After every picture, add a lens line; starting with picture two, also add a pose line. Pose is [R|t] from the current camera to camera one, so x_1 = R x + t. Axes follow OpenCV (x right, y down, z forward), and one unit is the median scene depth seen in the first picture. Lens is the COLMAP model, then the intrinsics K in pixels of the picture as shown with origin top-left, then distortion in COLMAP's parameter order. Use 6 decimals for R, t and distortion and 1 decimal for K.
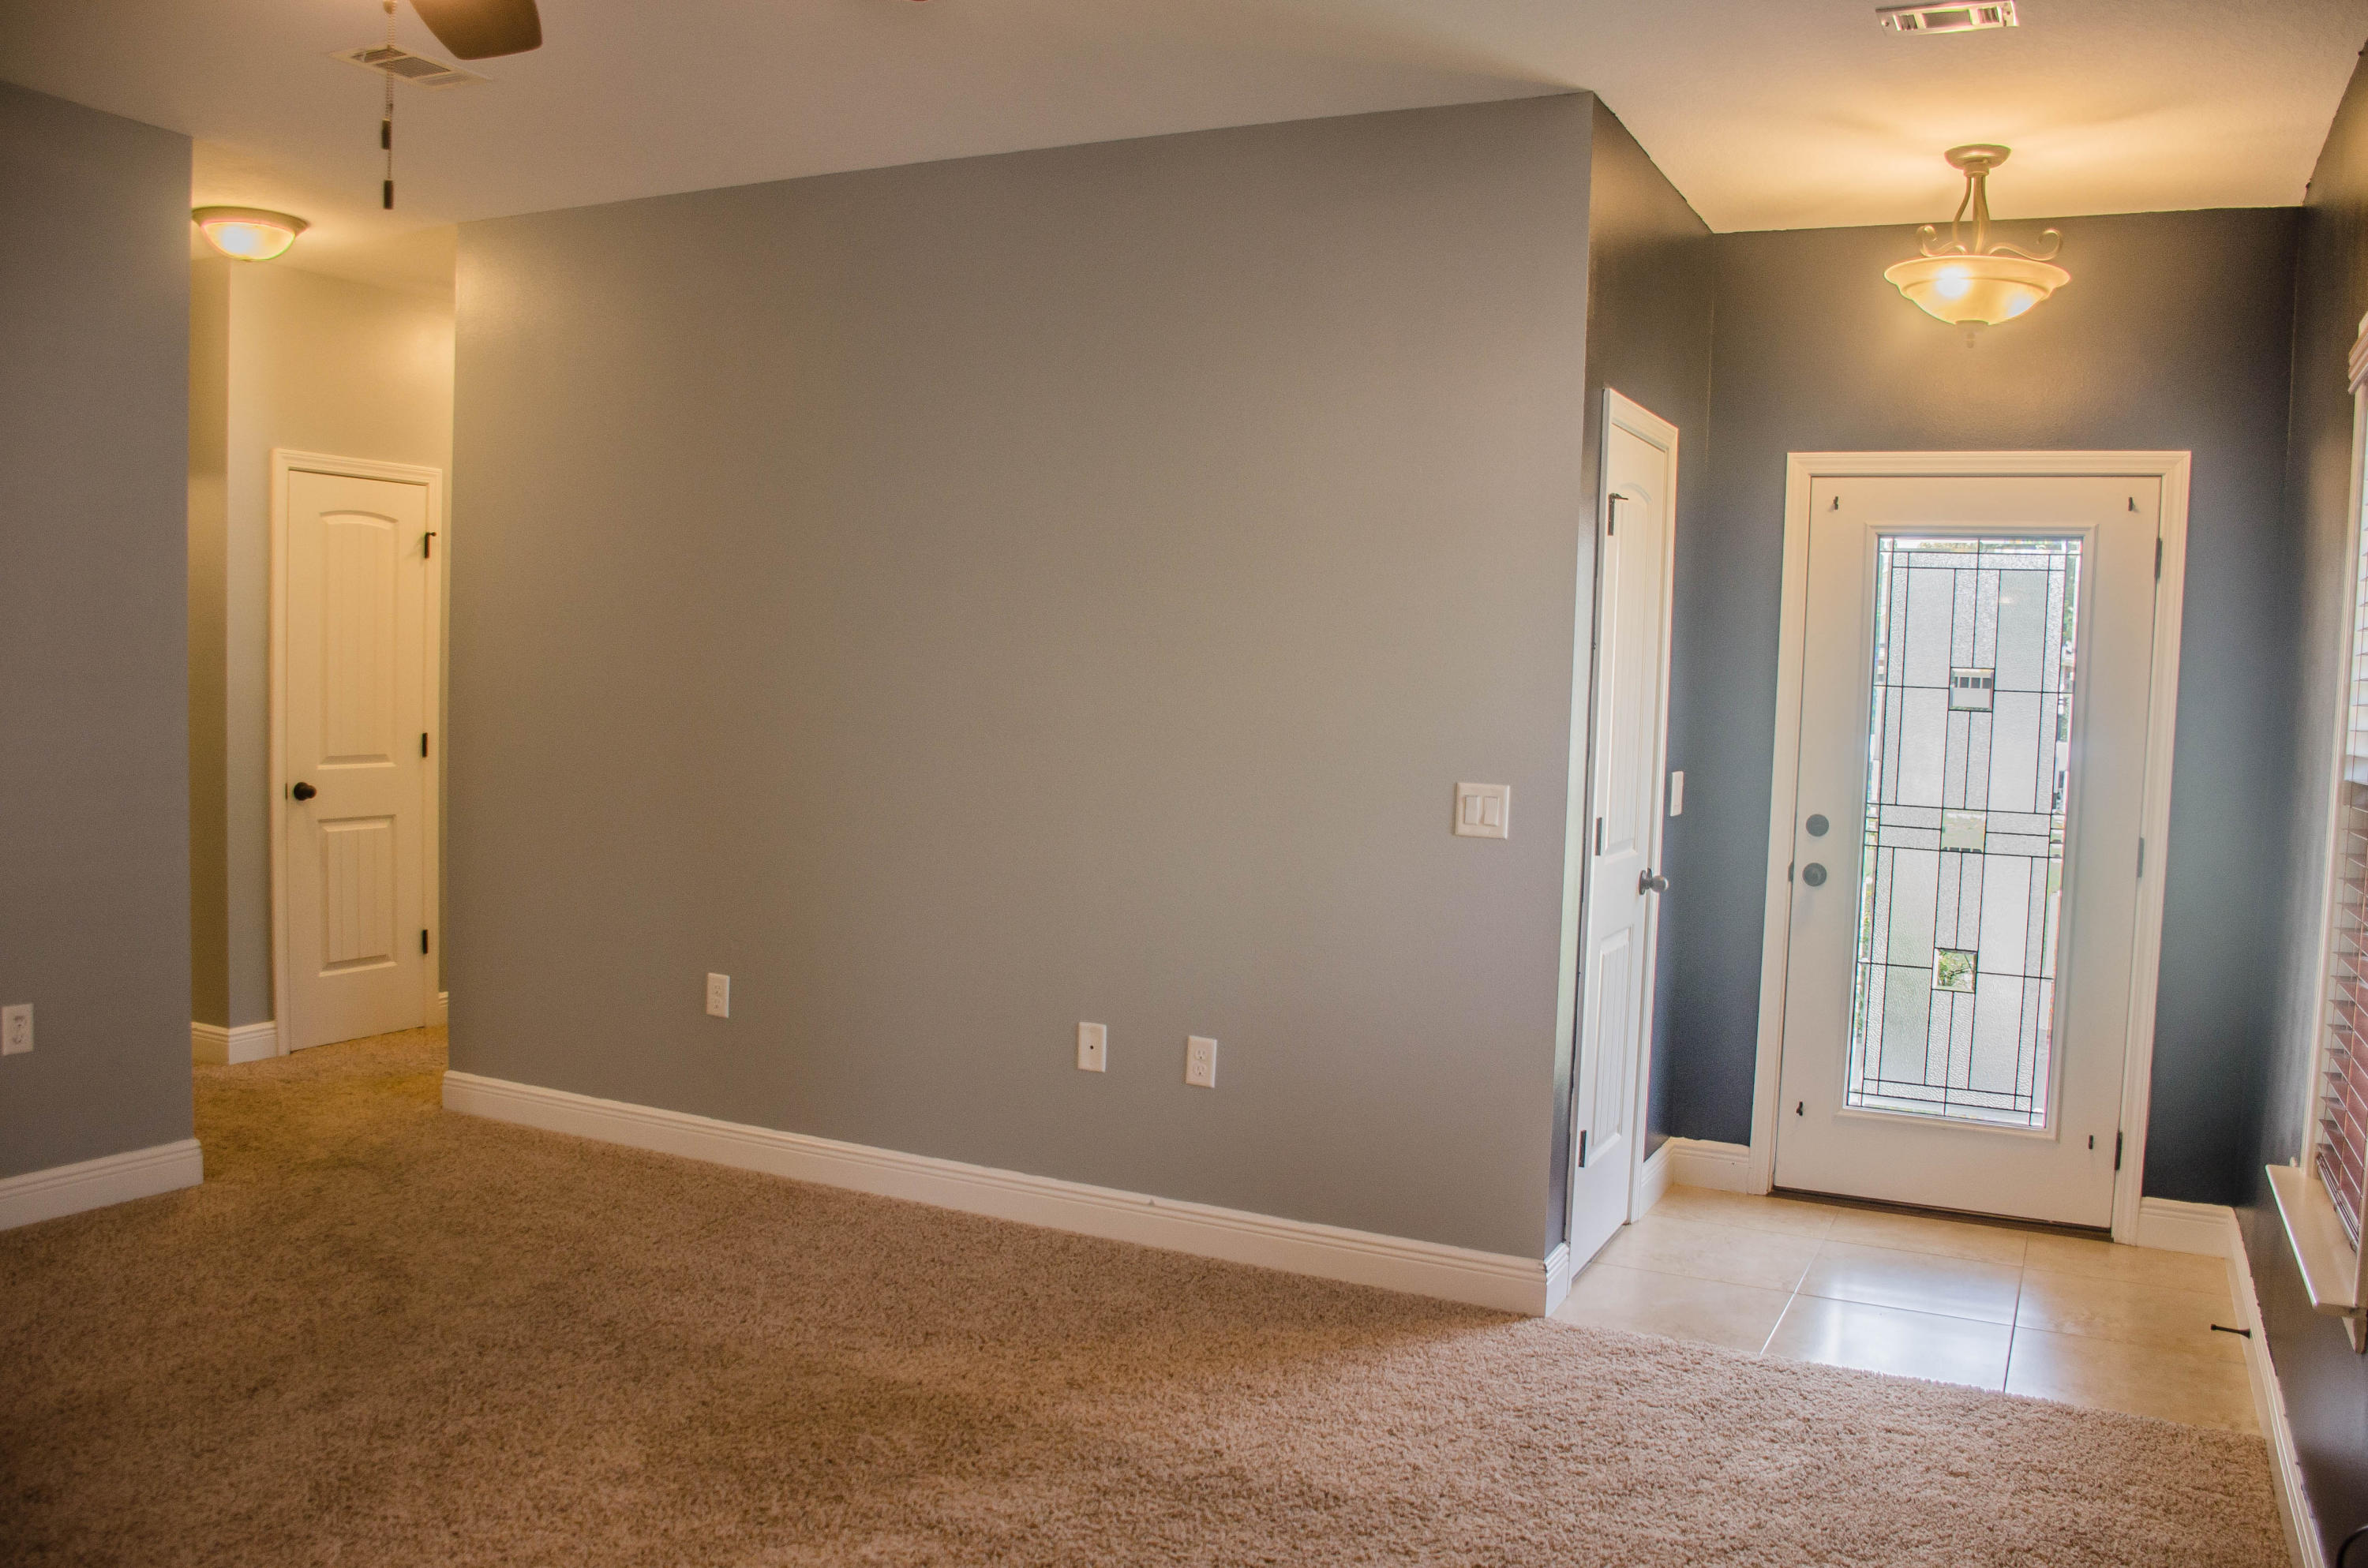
lens RADIAL K [[1891.3, 0, 1186.6], [0, 1891.3, 817.3], [0, 0, 1]] dist [-0.134008, 0.134089]
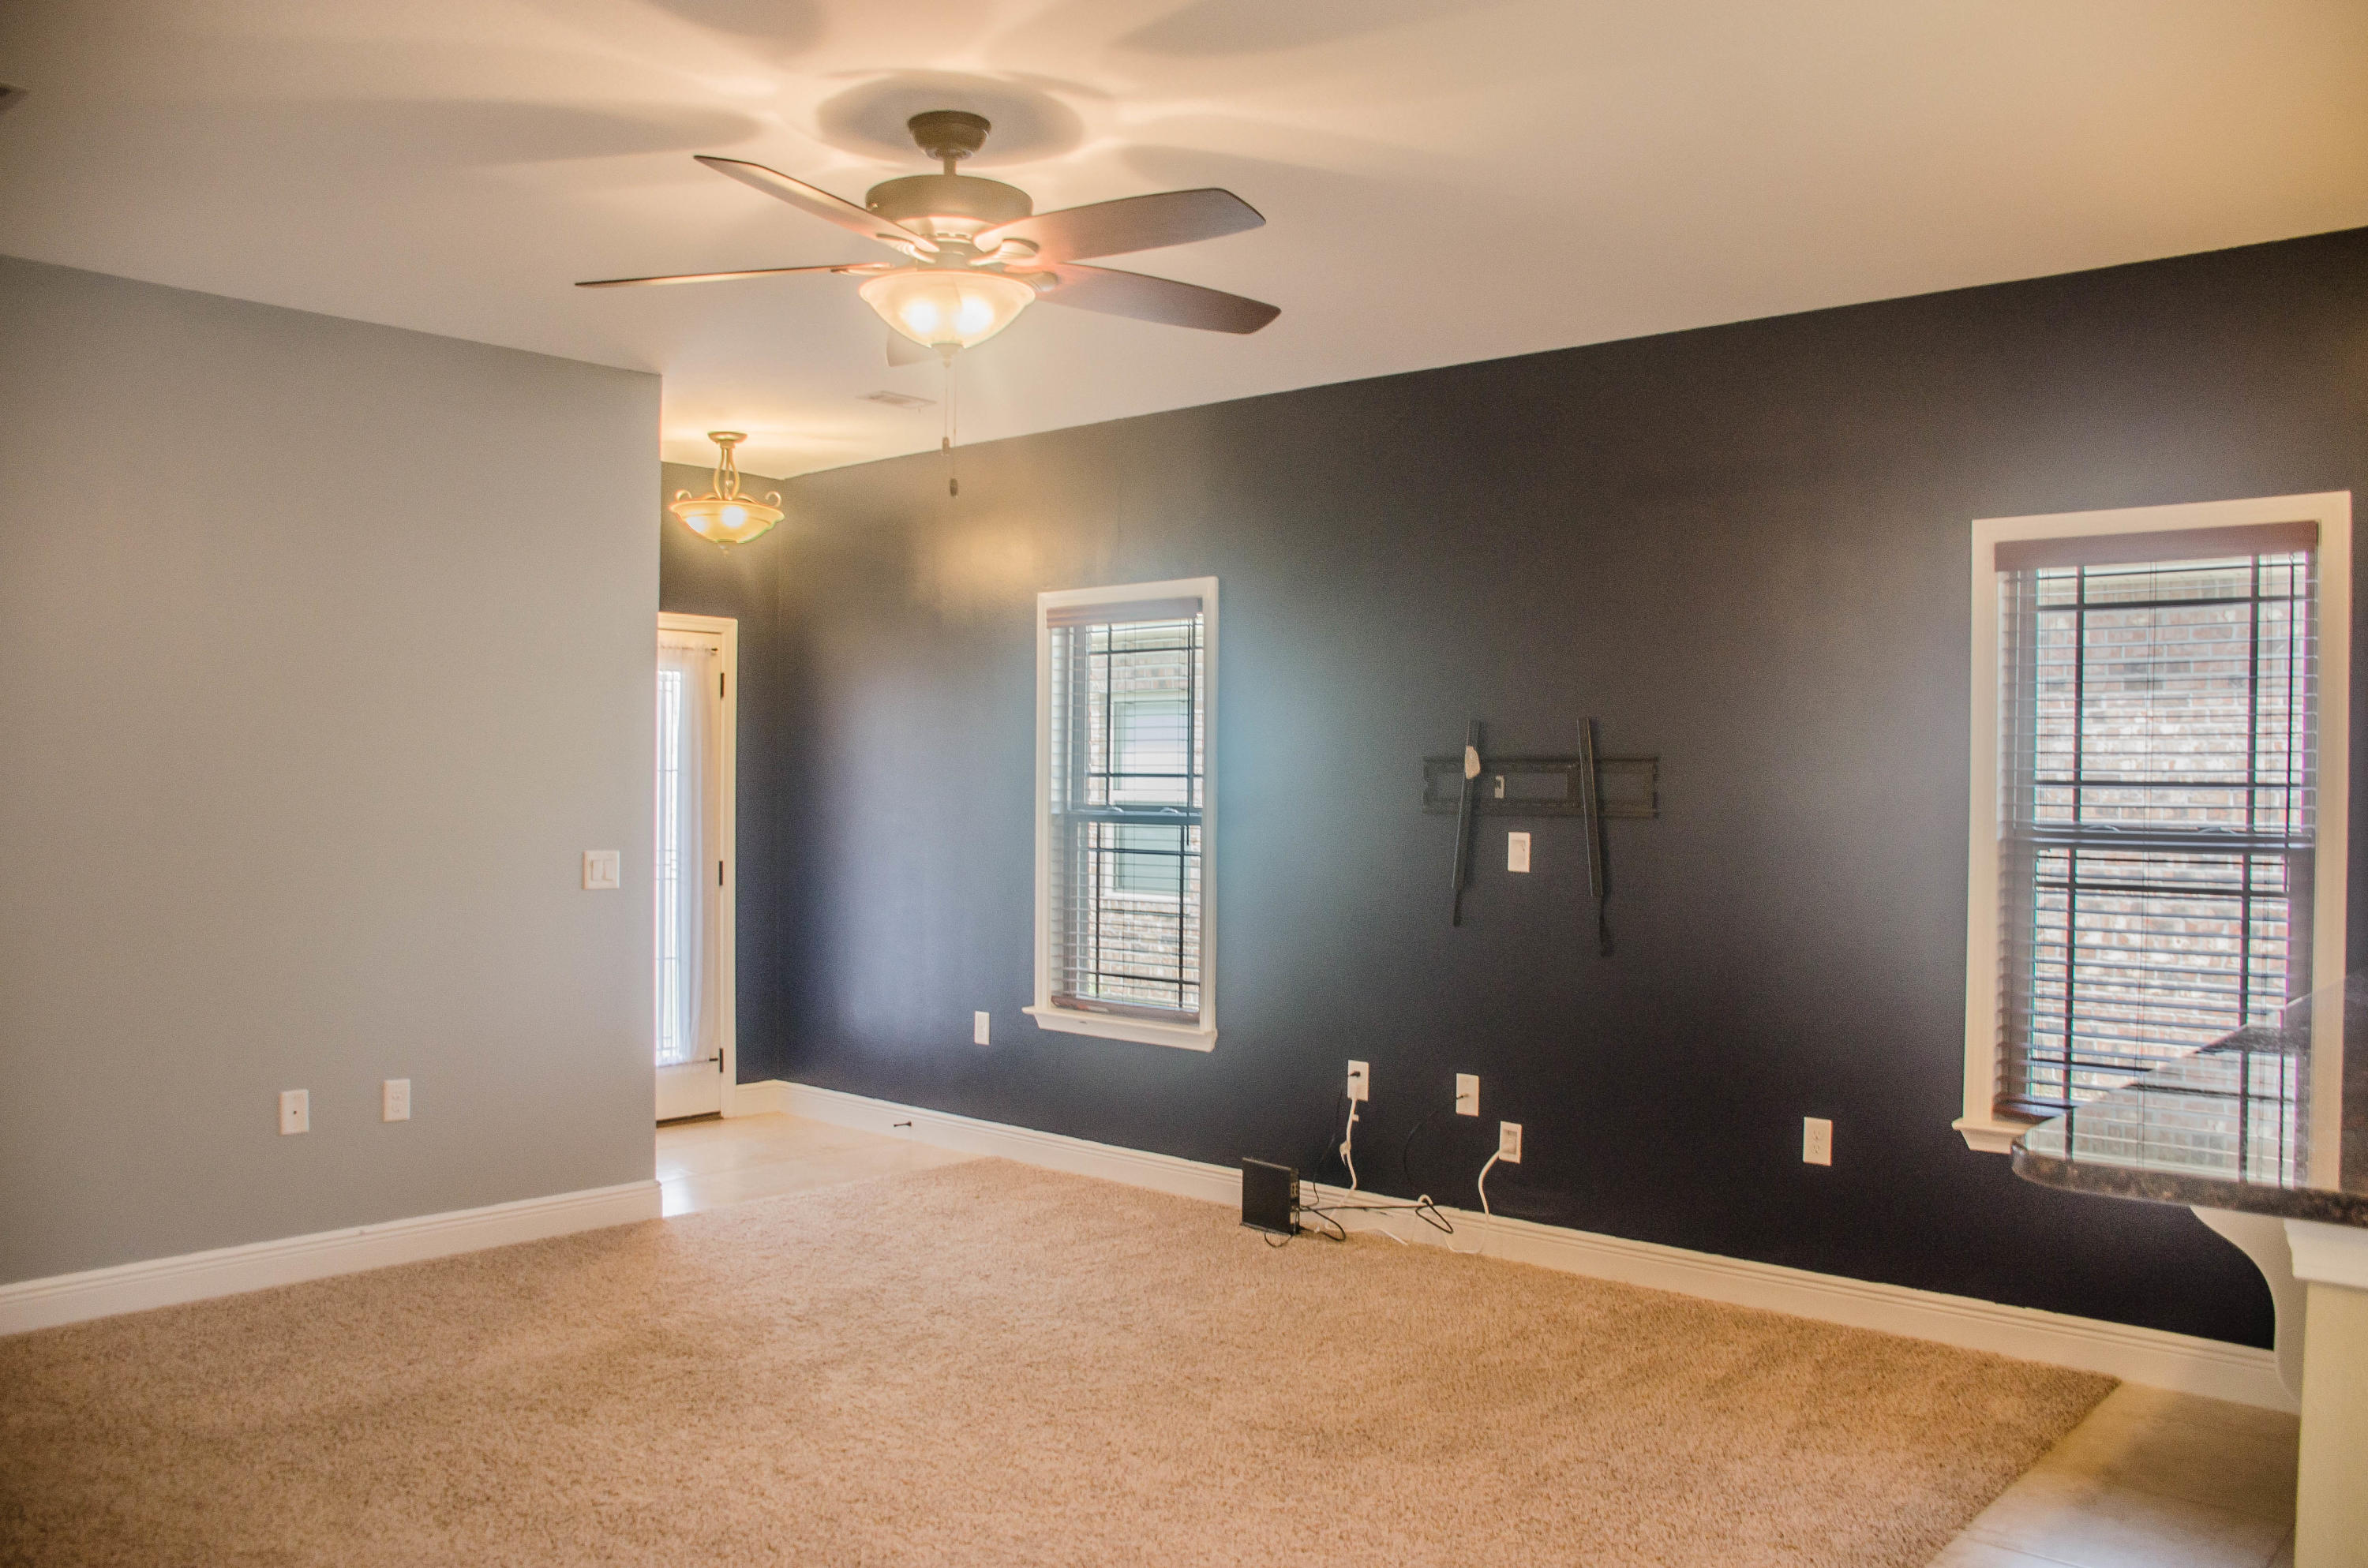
lens RADIAL K [[1891.3, 0, 1186.6], [0, 1891.3, 817.3], [0, 0, 1]] dist [-0.134008, 0.134089]
pose [[0.270923, -0.050589, 0.961271, -1.042954], [0.061847, 0.997470, 0.035063, -0.063672], [-0.960612, 0.049952, 0.273366, 0.204672]]
